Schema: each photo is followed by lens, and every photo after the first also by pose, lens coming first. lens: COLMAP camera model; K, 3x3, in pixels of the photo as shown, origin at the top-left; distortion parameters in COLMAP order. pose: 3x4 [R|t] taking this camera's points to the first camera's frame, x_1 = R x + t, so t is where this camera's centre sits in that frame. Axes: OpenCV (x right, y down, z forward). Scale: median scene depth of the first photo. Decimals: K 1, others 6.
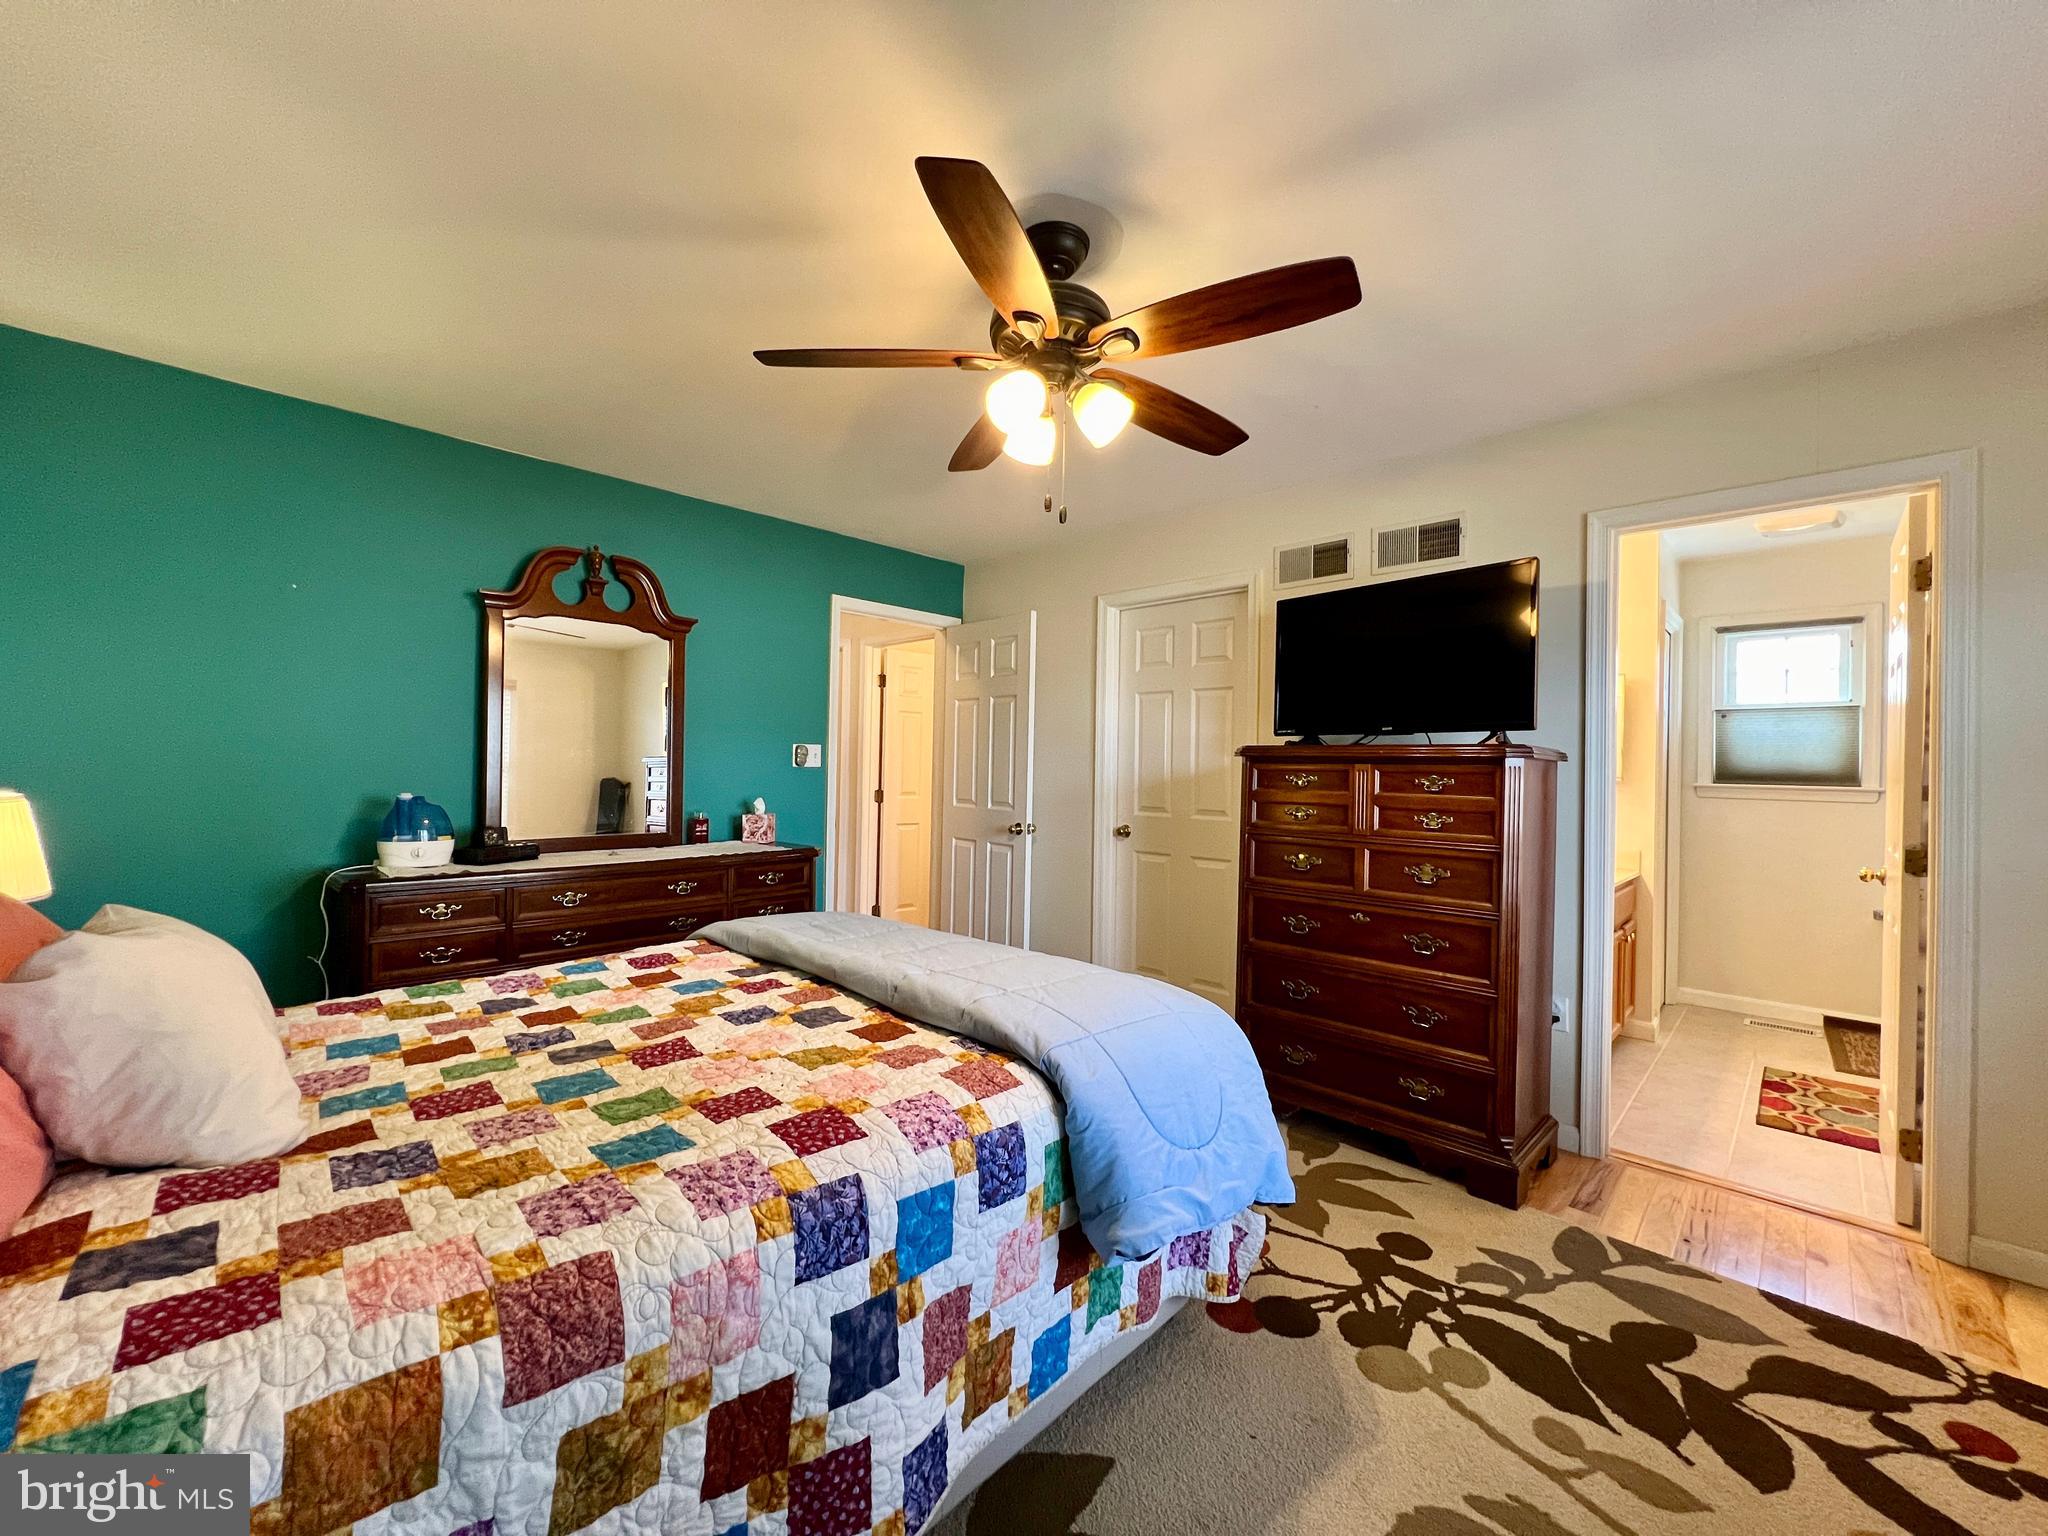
lens RADIAL K [[818.7, 0, 1013.6], [0, 818.7, 764.4], [0, 0, 1]] dist [-0.001769, 0.000508]
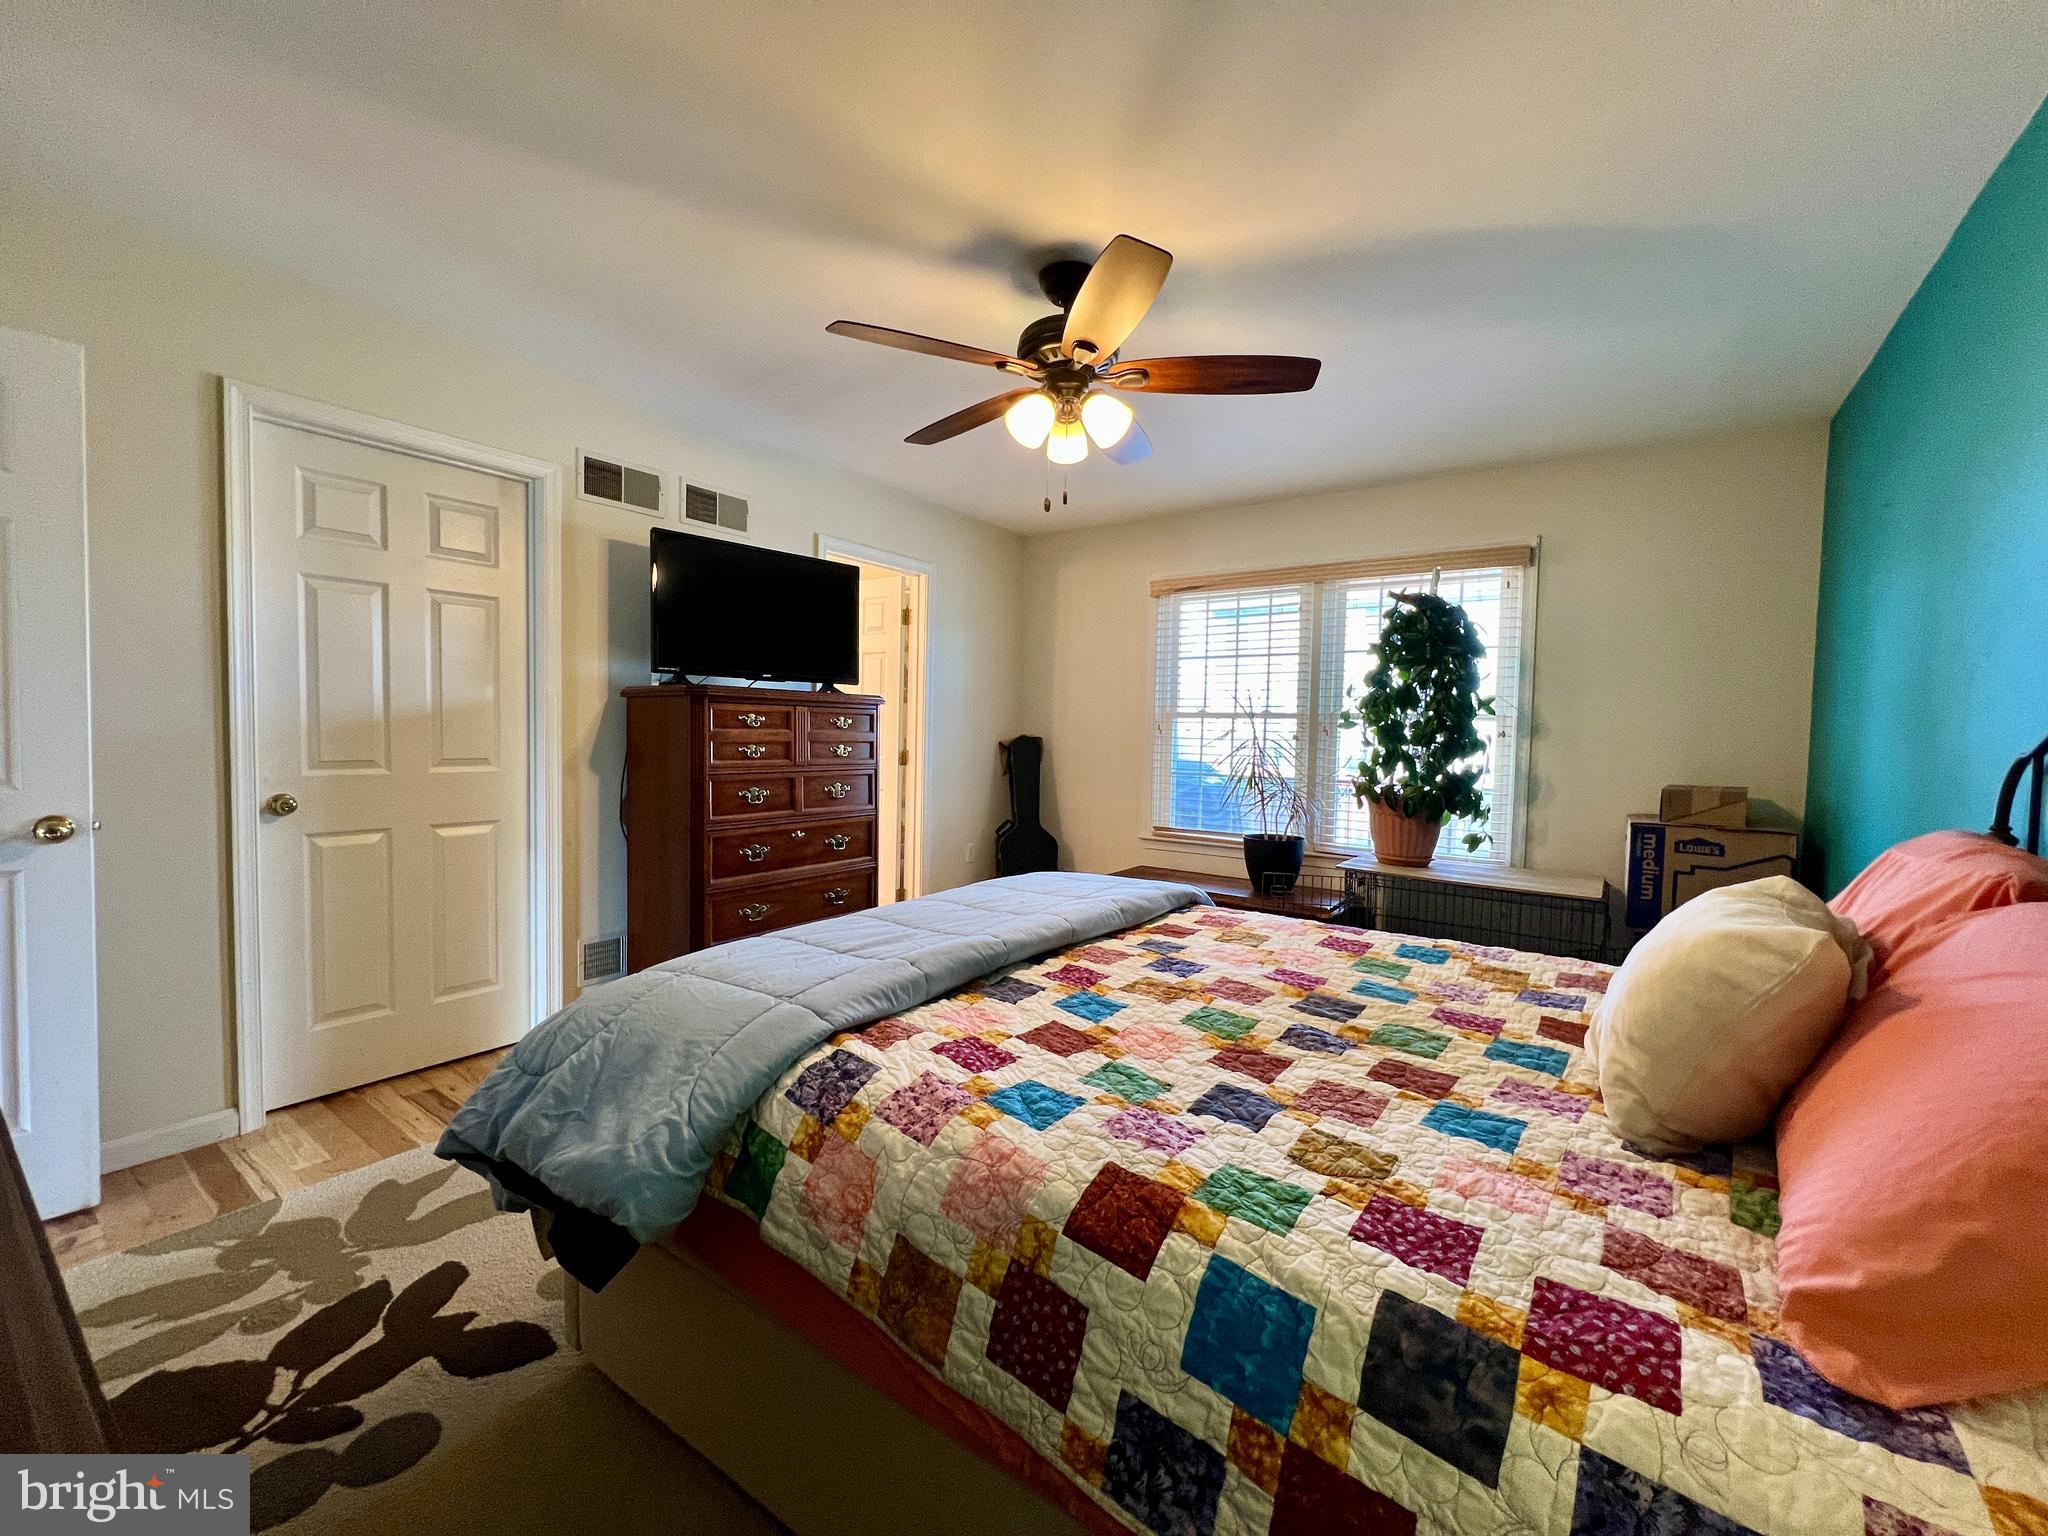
lens RADIAL K [[818.7, 0, 1017.5], [0, 818.7, 769.2], [0, 0, 1]] dist [-0.001769, 0.000508]
pose [[-0.150337, -0.069047, 0.986221, -0.794550], [-0.028015, 0.997455, 0.065563, 0.003561], [-0.988238, -0.017773, -0.151889, 0.847440]]
